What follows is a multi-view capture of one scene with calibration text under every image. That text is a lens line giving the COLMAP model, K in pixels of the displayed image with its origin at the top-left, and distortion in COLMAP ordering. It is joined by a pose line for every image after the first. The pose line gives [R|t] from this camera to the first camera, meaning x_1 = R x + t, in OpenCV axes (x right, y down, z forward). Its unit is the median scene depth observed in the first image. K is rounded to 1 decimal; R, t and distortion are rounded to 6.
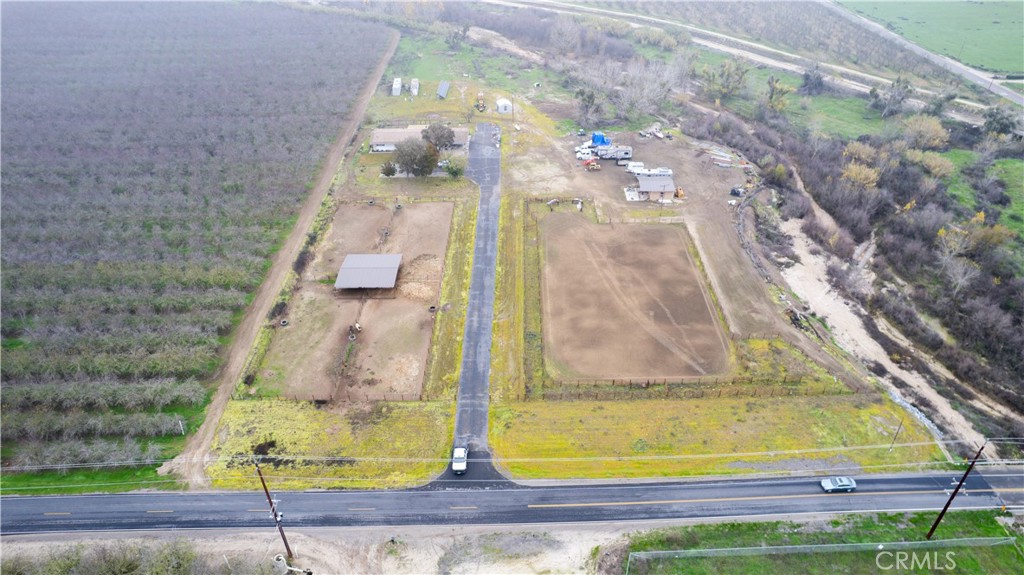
lens RADIAL K [[665.4, 0, 512.0], [0, 665.4, 287.5], [0, 0, 1]] dist [-0.085815, 0.077750]
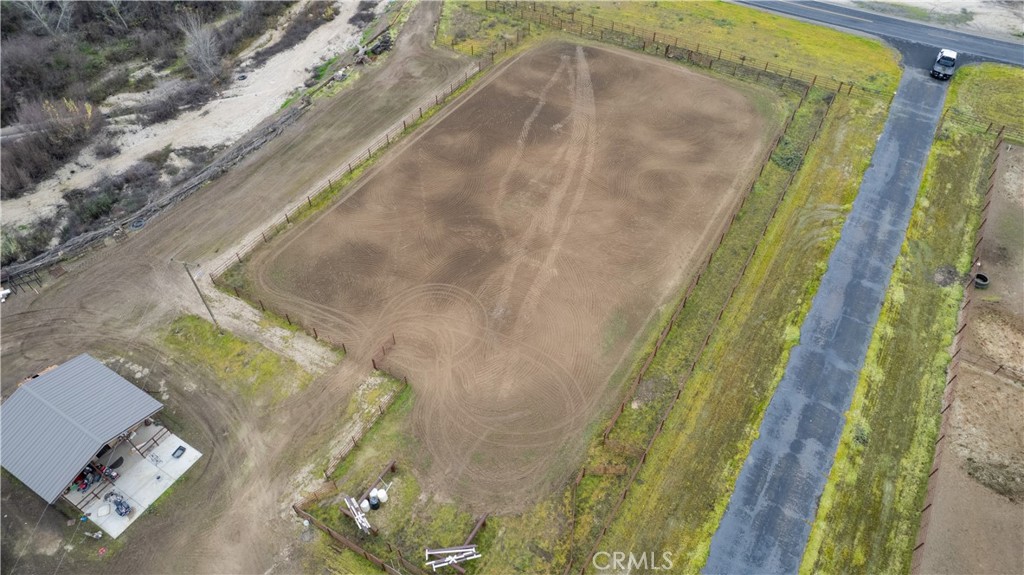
lens RADIAL K [[665.4, 0, 512.0], [0, 665.4, 287.5], [0, 0, 1]] dist [-0.085815, 0.077750]
pose [[-0.854202, -0.382573, 0.352105, -0.006086], [0.295864, 0.199223, 0.934224, -0.432677], [-0.427556, 0.902191, -0.056987, 1.077483]]
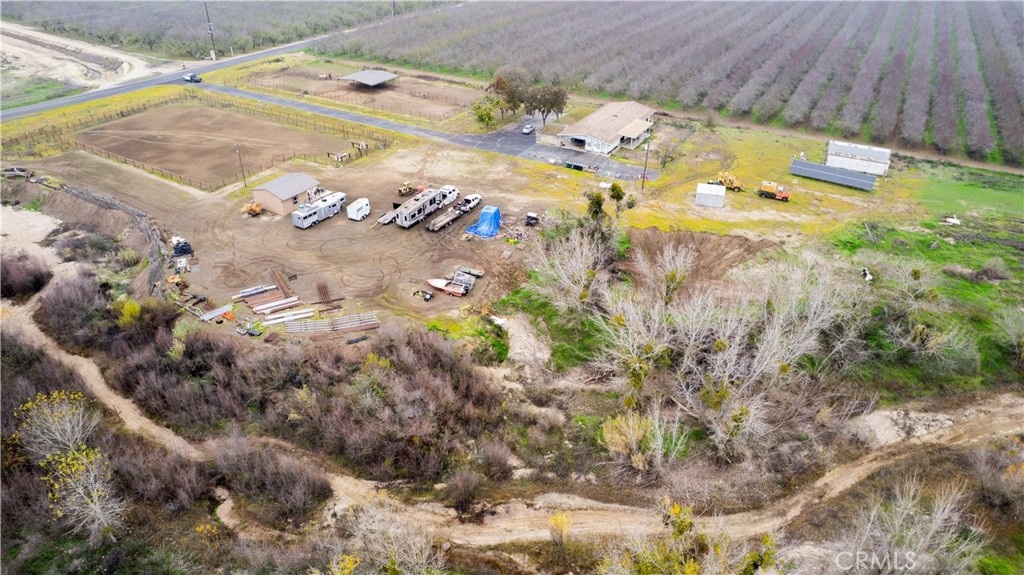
lens RADIAL K [[657.3, 0, 512.0], [0, 657.3, 287.5], [0, 0, 1]] dist [-0.076477, 0.071926]
pose [[-0.513270, 0.445547, -0.733513, 0.764150], [-0.497335, 0.542136, 0.677308, -0.805484], [0.699437, 0.712444, -0.056676, 1.538330]]
